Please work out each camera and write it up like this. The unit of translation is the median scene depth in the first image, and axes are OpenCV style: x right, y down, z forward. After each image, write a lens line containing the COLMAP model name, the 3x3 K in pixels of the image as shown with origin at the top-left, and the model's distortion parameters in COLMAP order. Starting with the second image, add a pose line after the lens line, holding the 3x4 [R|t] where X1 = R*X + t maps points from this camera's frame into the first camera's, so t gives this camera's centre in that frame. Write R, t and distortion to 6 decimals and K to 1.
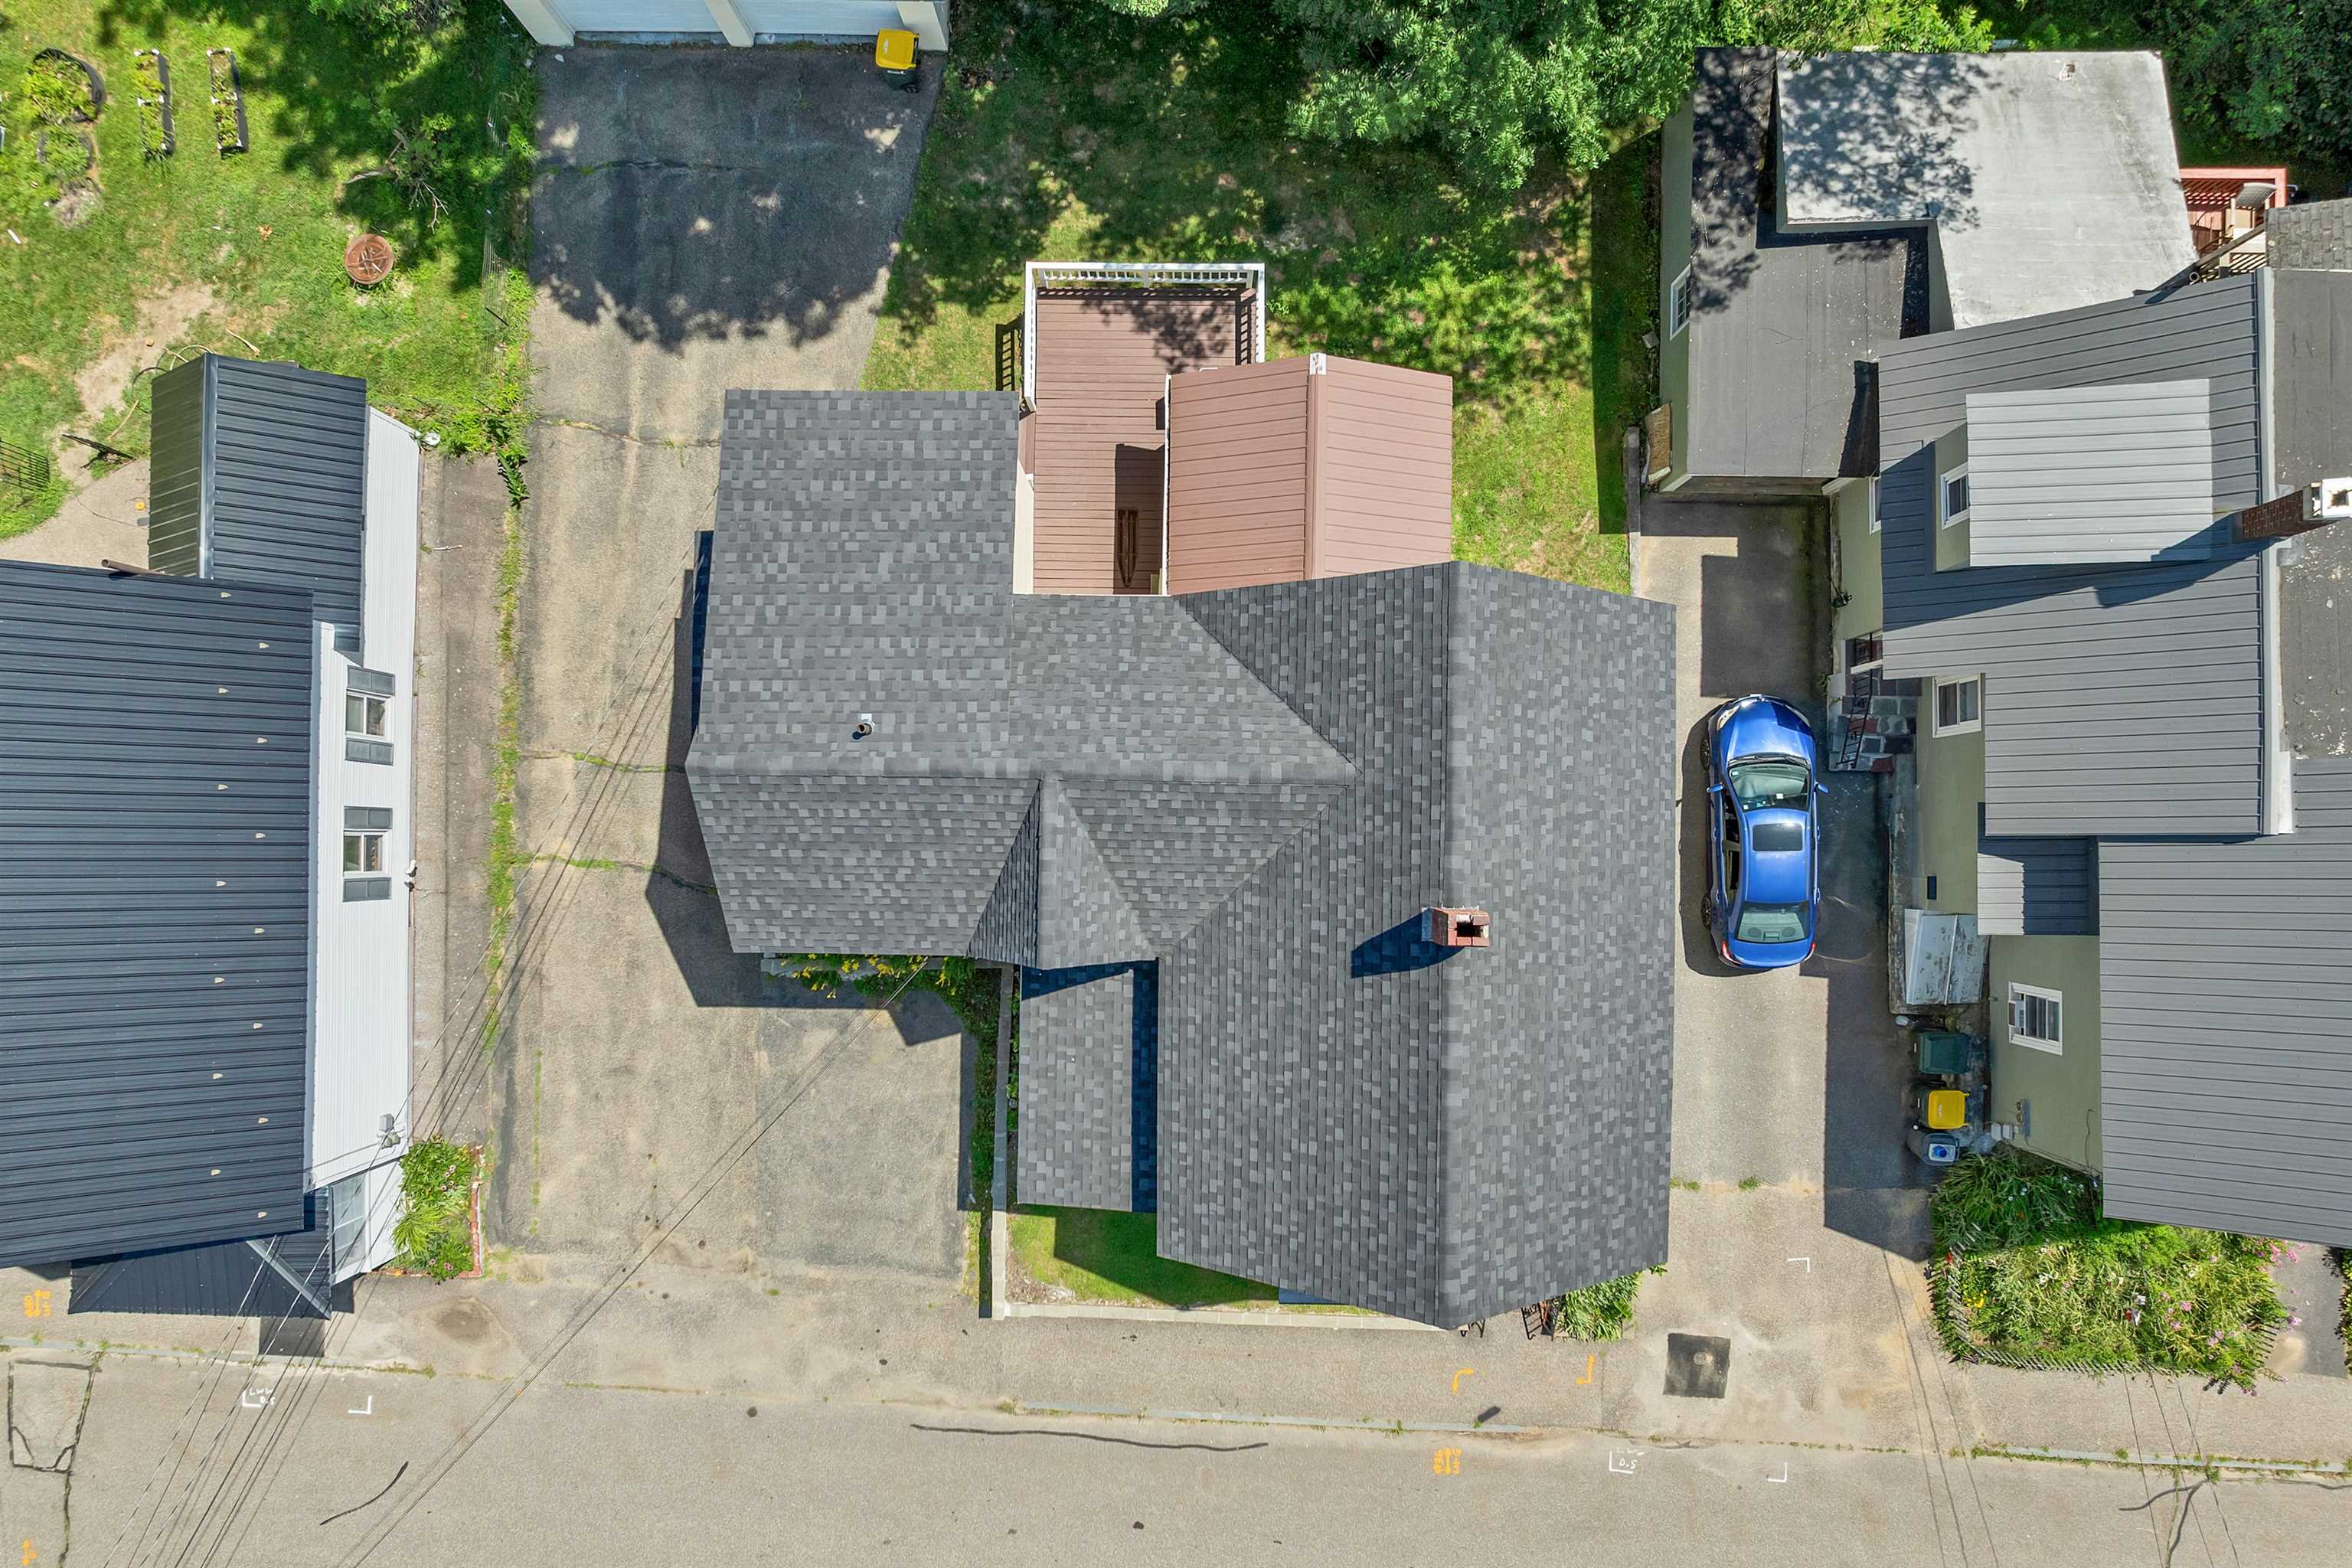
lens RADIAL K [[1697.4, 0, 1176.0], [0, 1697.4, 784.0], [0, 0, 1]] dist [-0.023687, 0.000417]
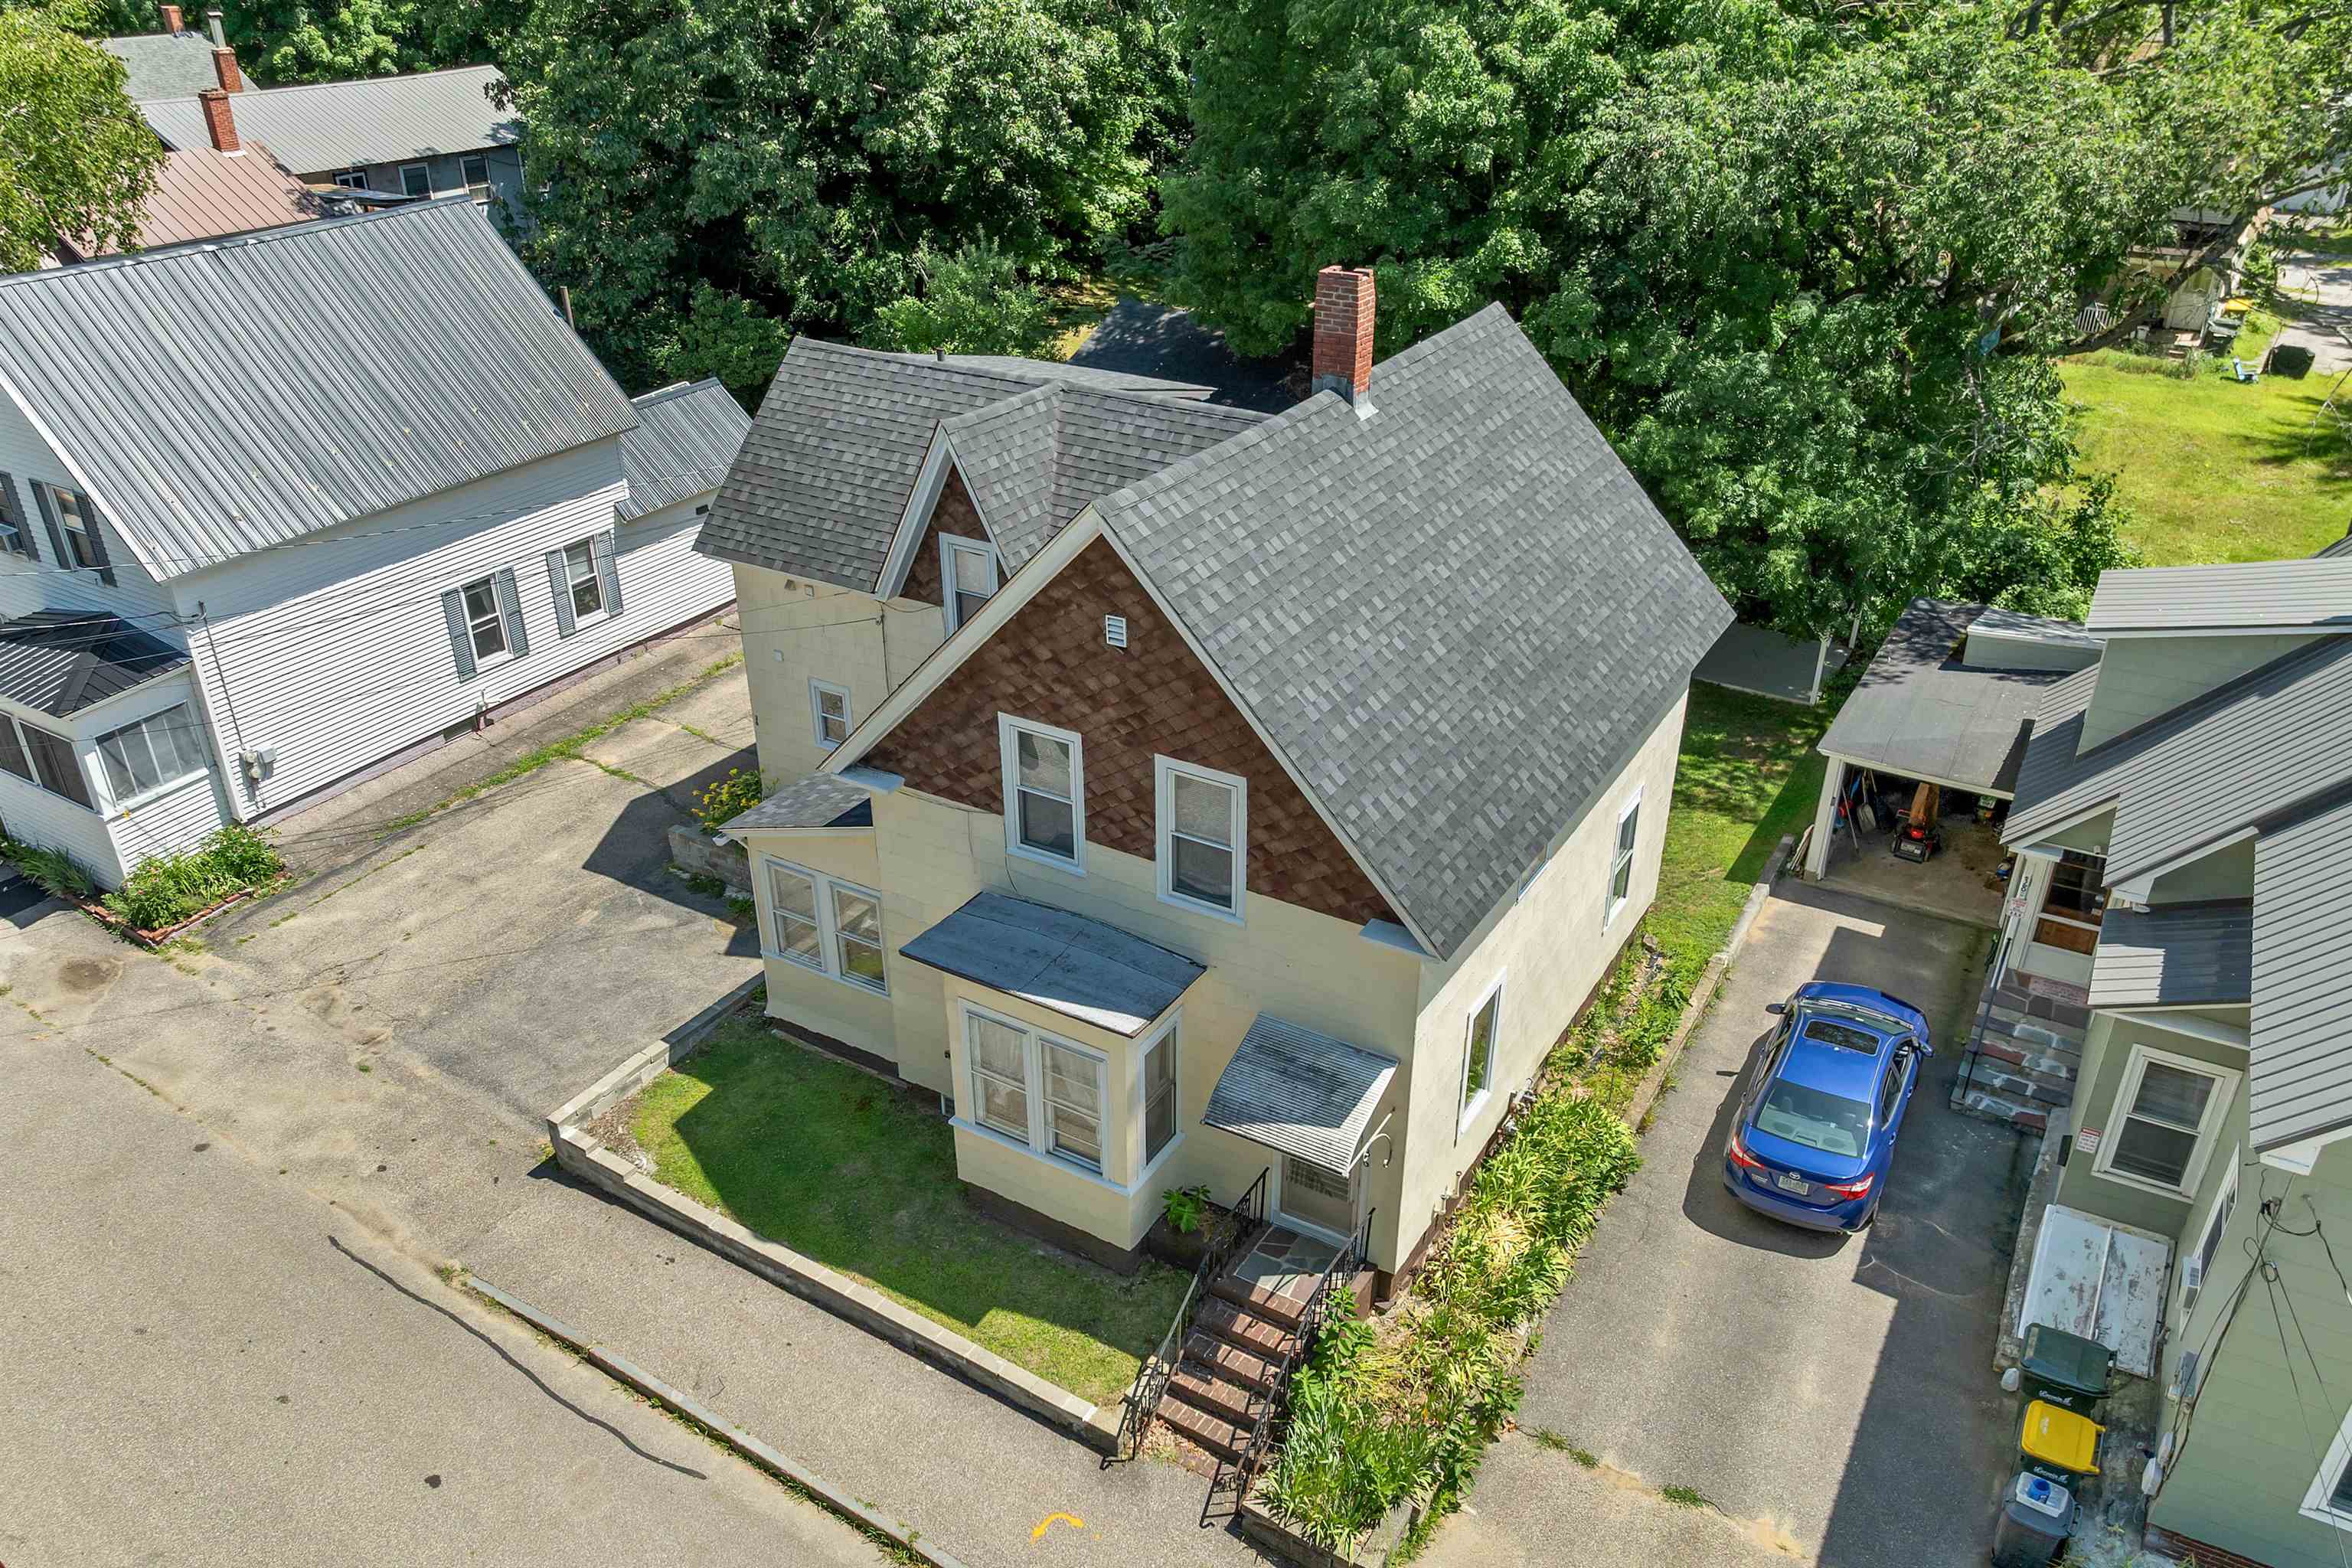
lens RADIAL K [[1677.0, 0, 1224.0], [0, 1677.0, 787.1], [0, 0, 1]] dist [-0.035606, 0.004720]
pose [[0.875063, 0.234971, -0.423148, 0.383317], [-0.483863, 0.446227, -0.752834, 0.617424], [0.011926, 0.863522, 0.504170, 0.521076]]
